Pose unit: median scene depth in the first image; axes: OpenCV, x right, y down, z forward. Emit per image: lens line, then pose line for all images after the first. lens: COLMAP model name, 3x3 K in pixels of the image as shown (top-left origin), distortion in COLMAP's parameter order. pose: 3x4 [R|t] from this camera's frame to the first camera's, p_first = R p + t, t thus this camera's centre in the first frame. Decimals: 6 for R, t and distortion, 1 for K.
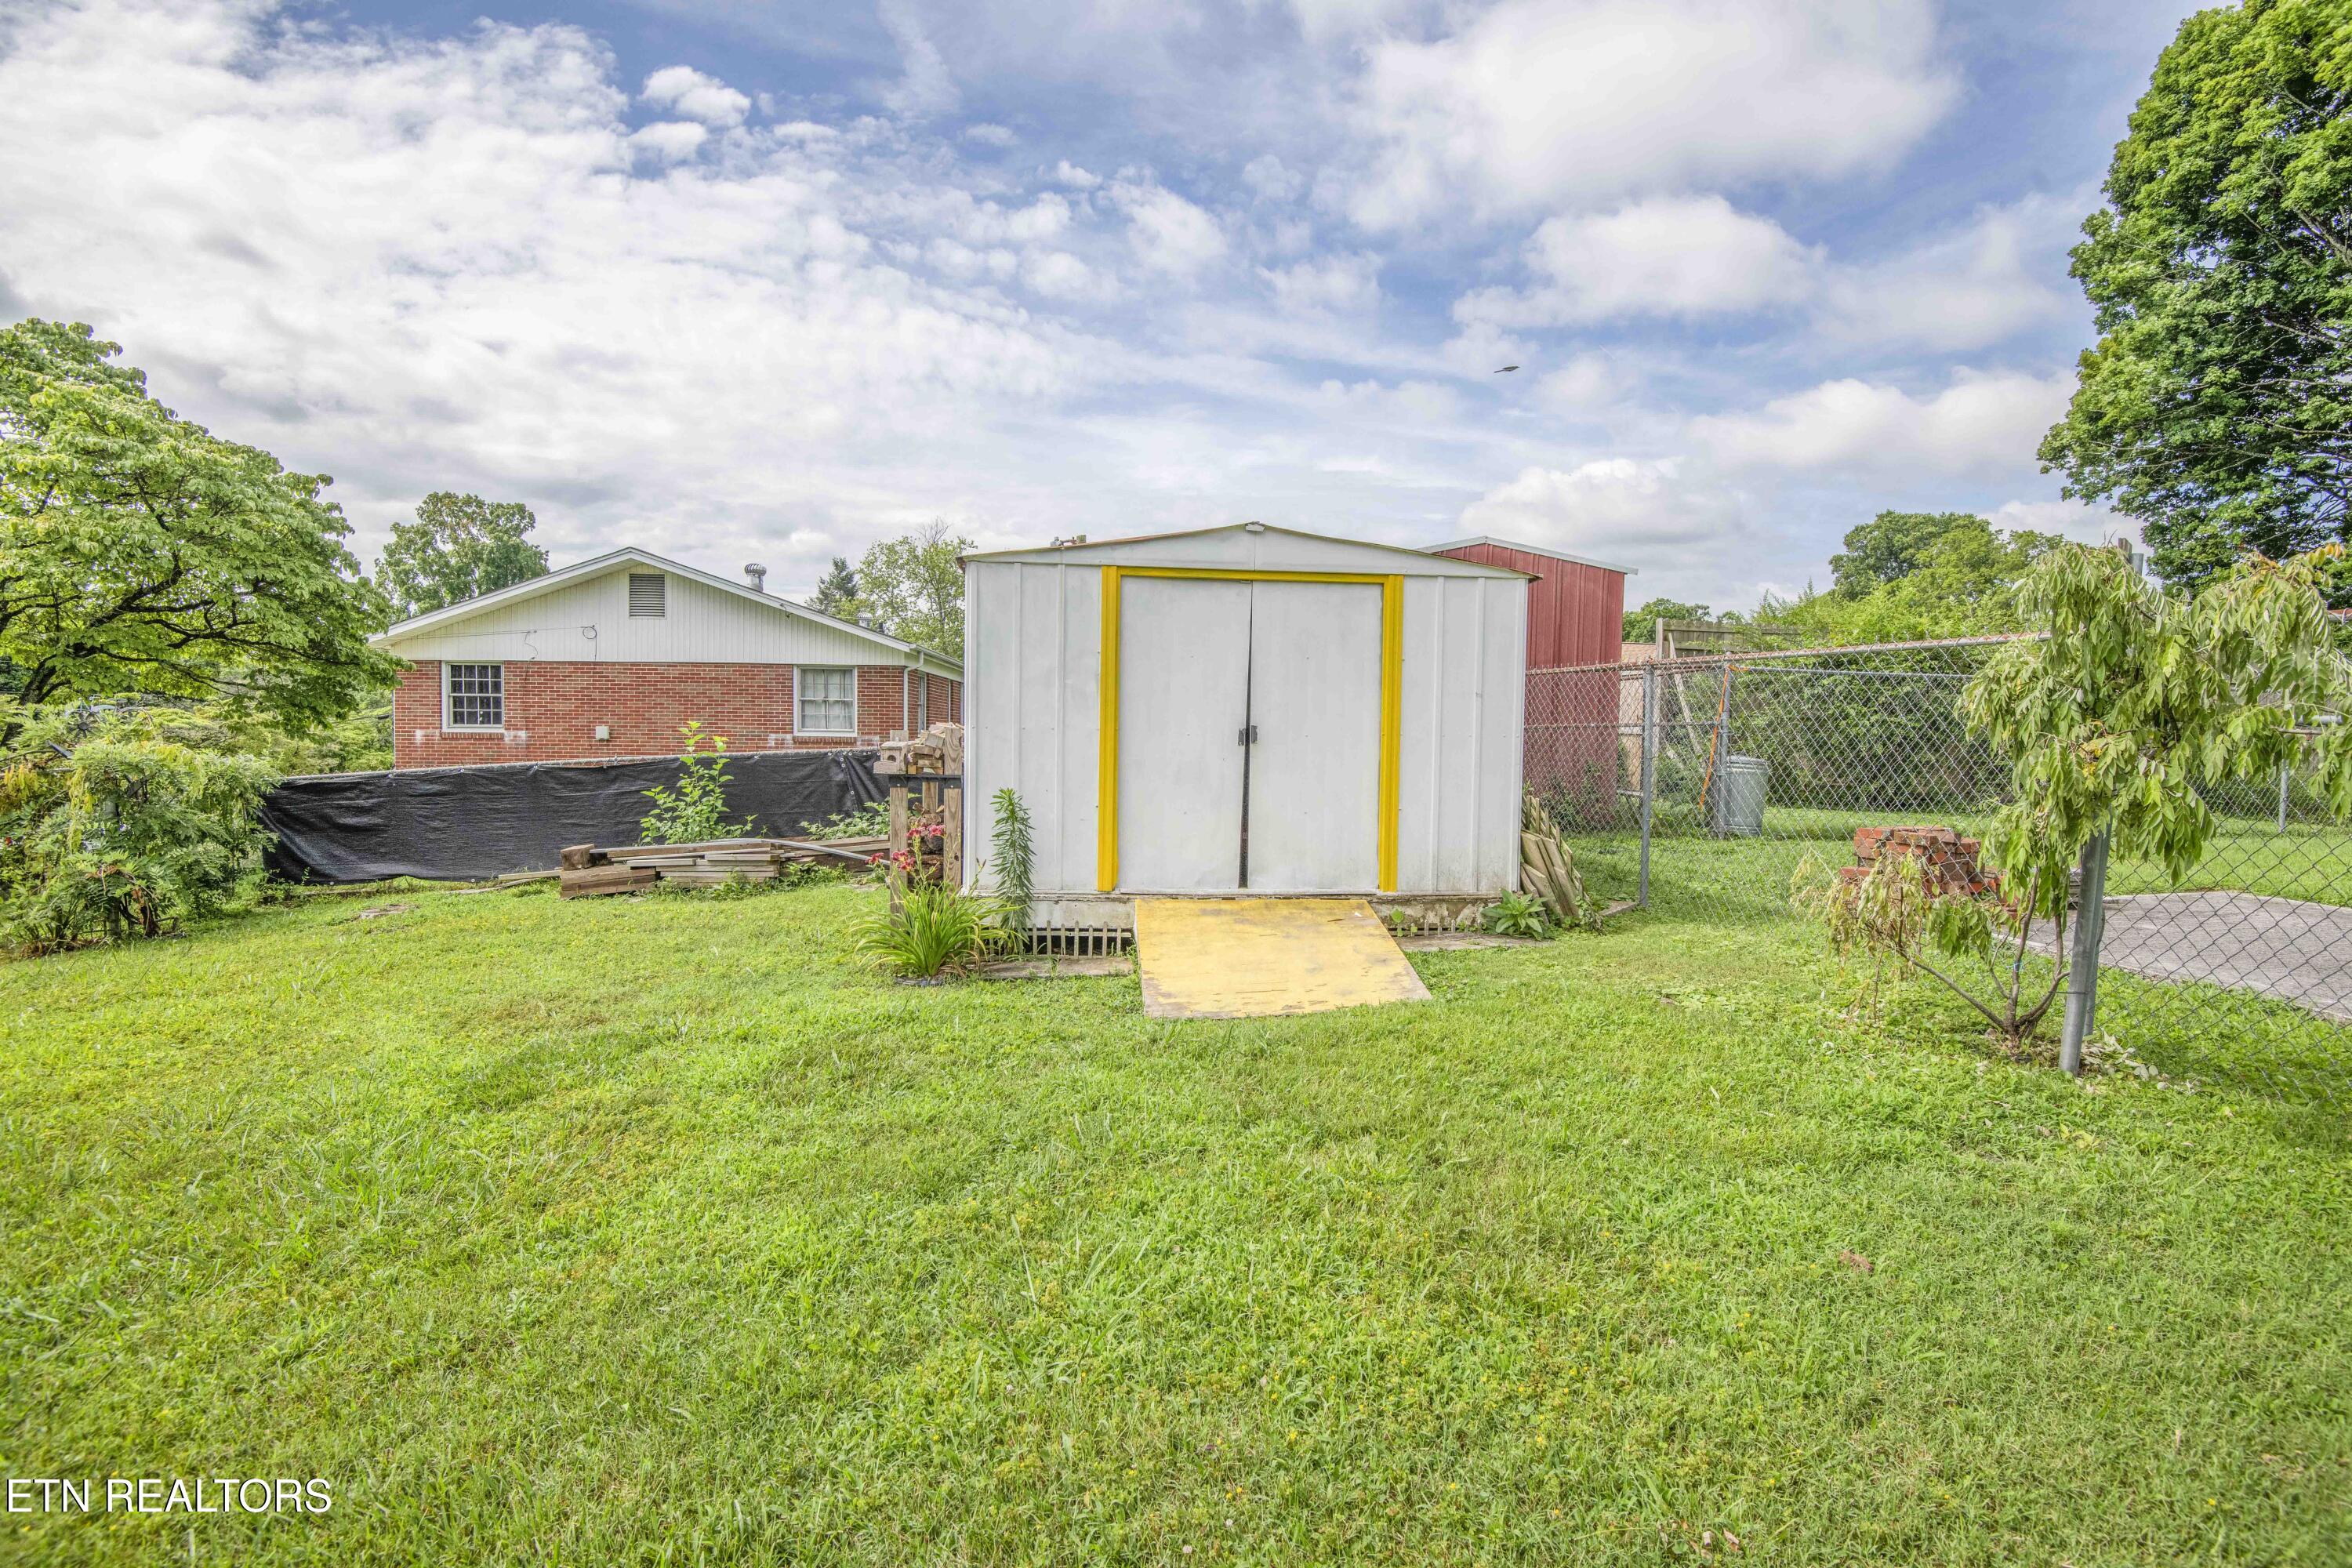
lens RADIAL K [[1089.6, 0, 1183.1], [0, 1089.6, 774.8], [0, 0, 1]] dist [-0.027988, -0.008067]
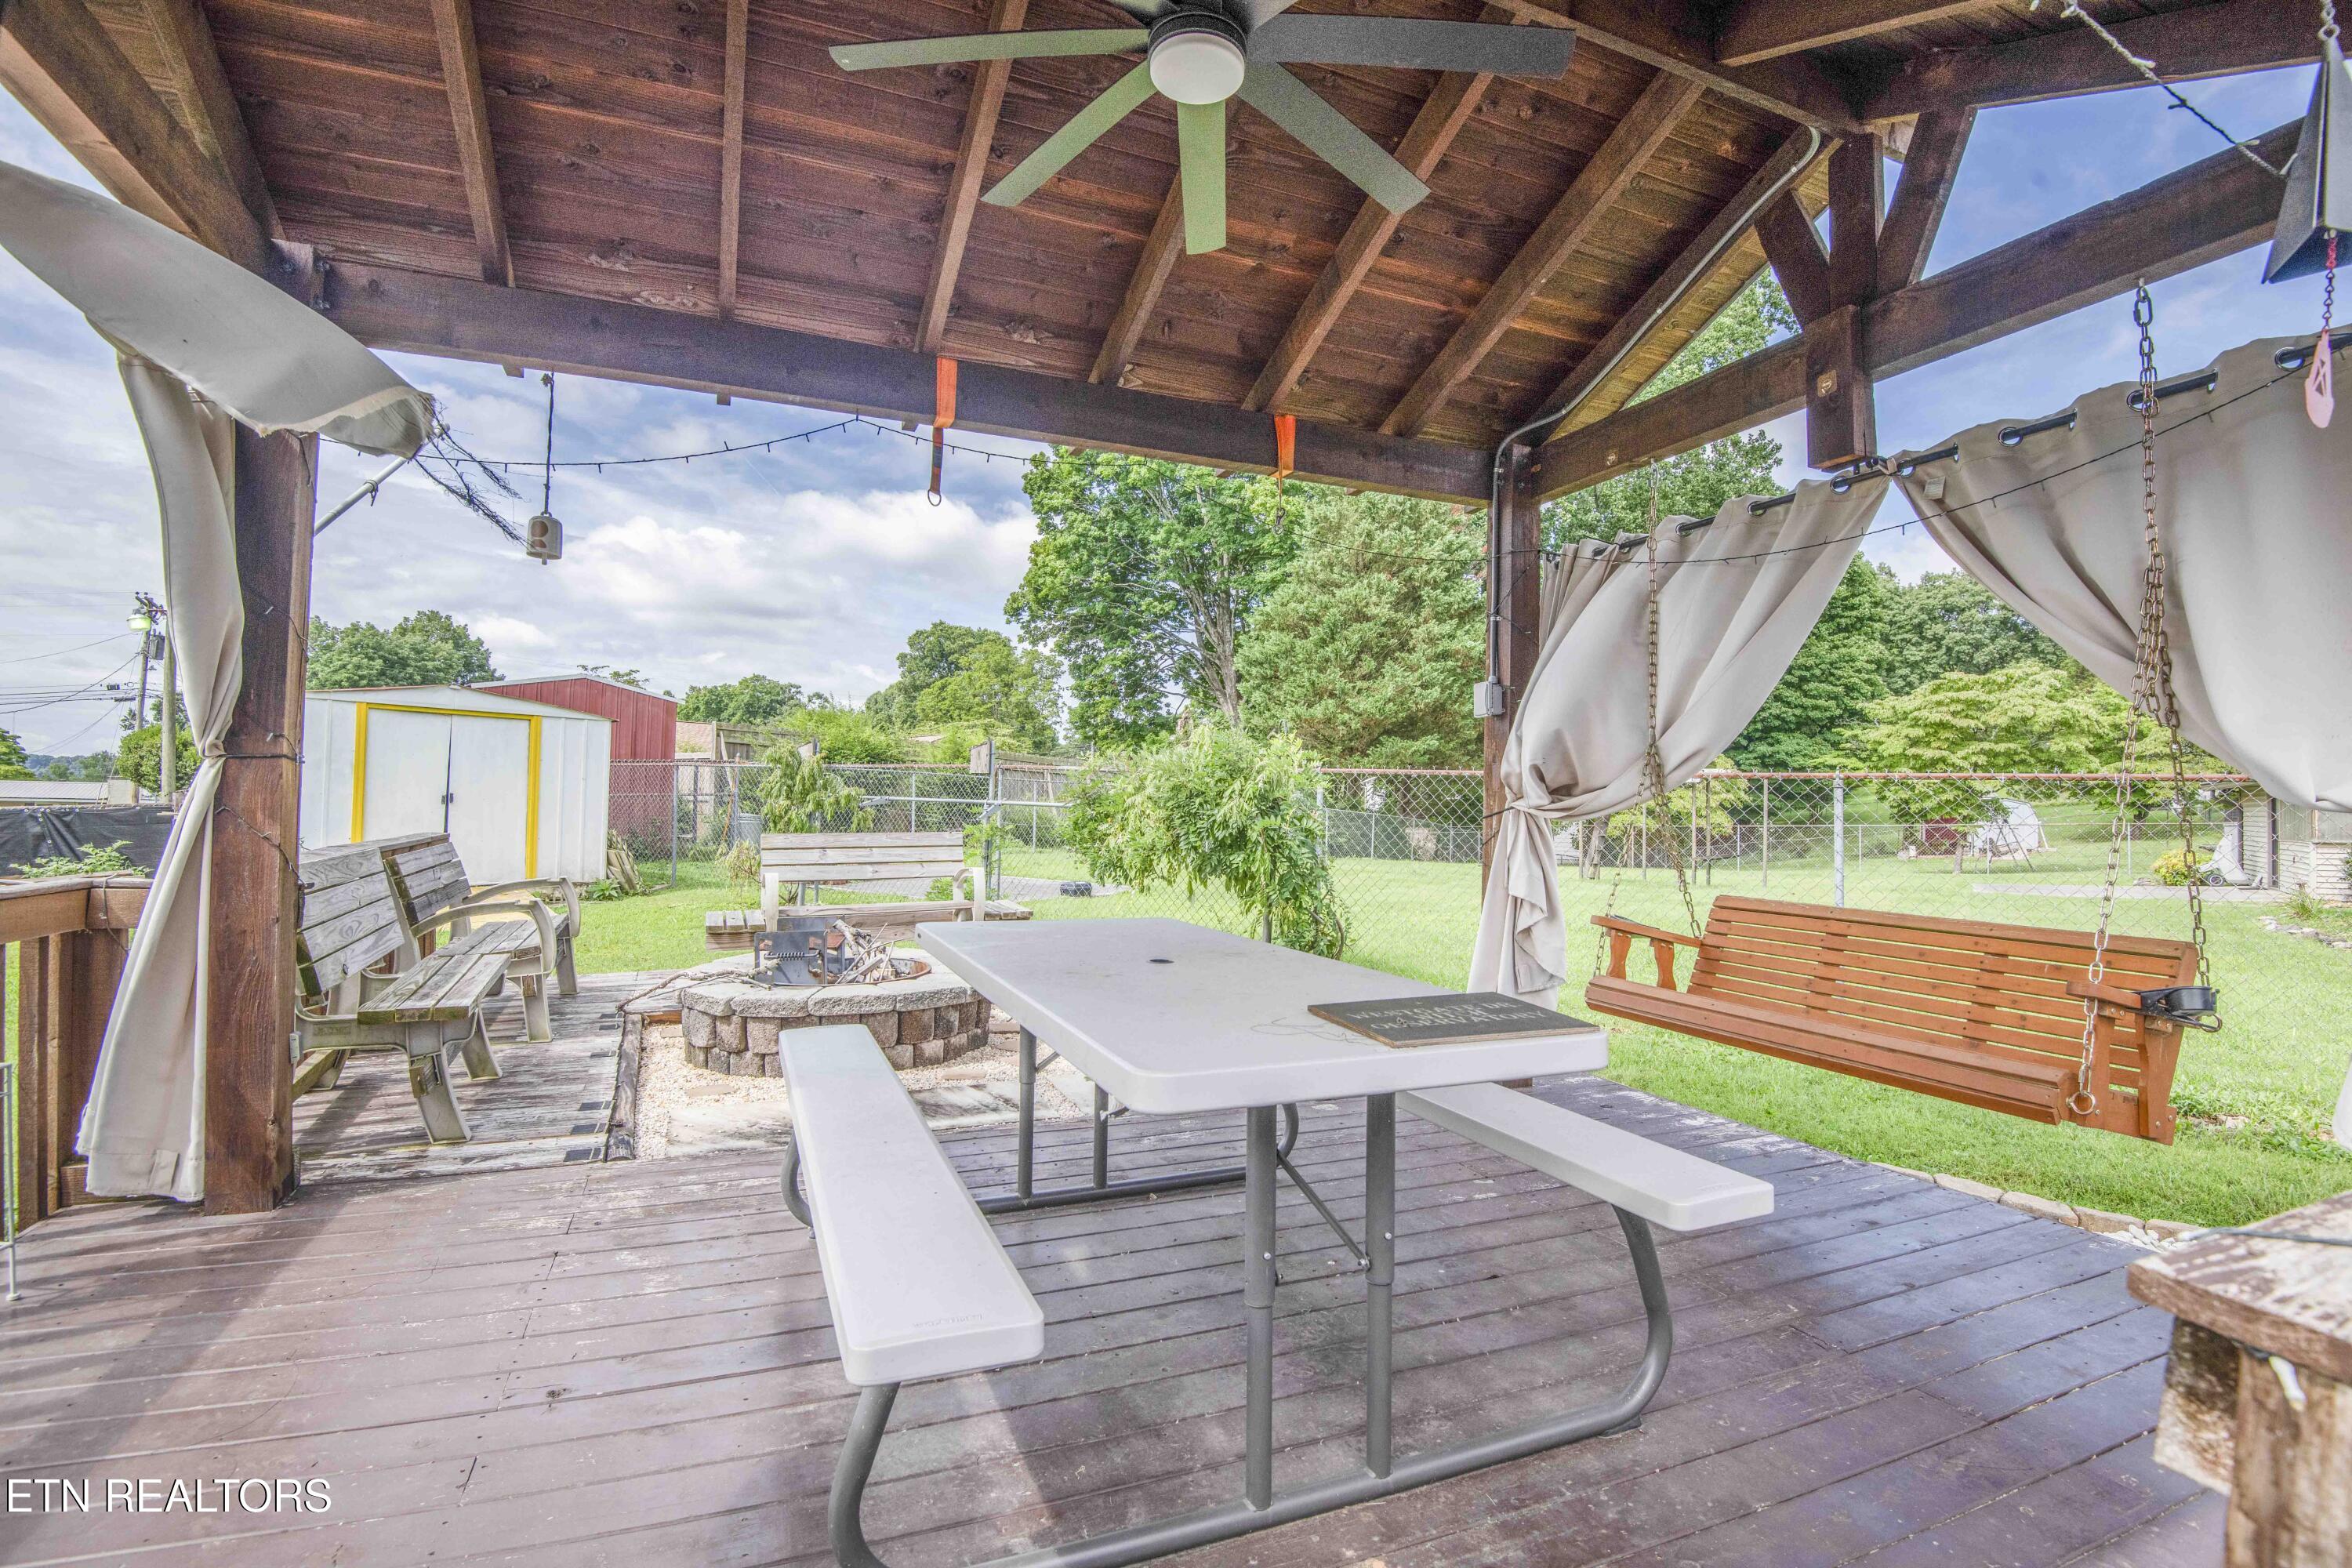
lens RADIAL K [[1089.6, 0, 1188.6], [0, 1089.6, 768.6], [0, 0, 1]] dist [-0.027988, -0.008067]
pose [[0.705172, 0.029151, 0.708436, -0.066549], [0.019072, 0.998013, -0.060051, 0.008653], [-0.708779, 0.055857, 0.703215, -0.223722]]
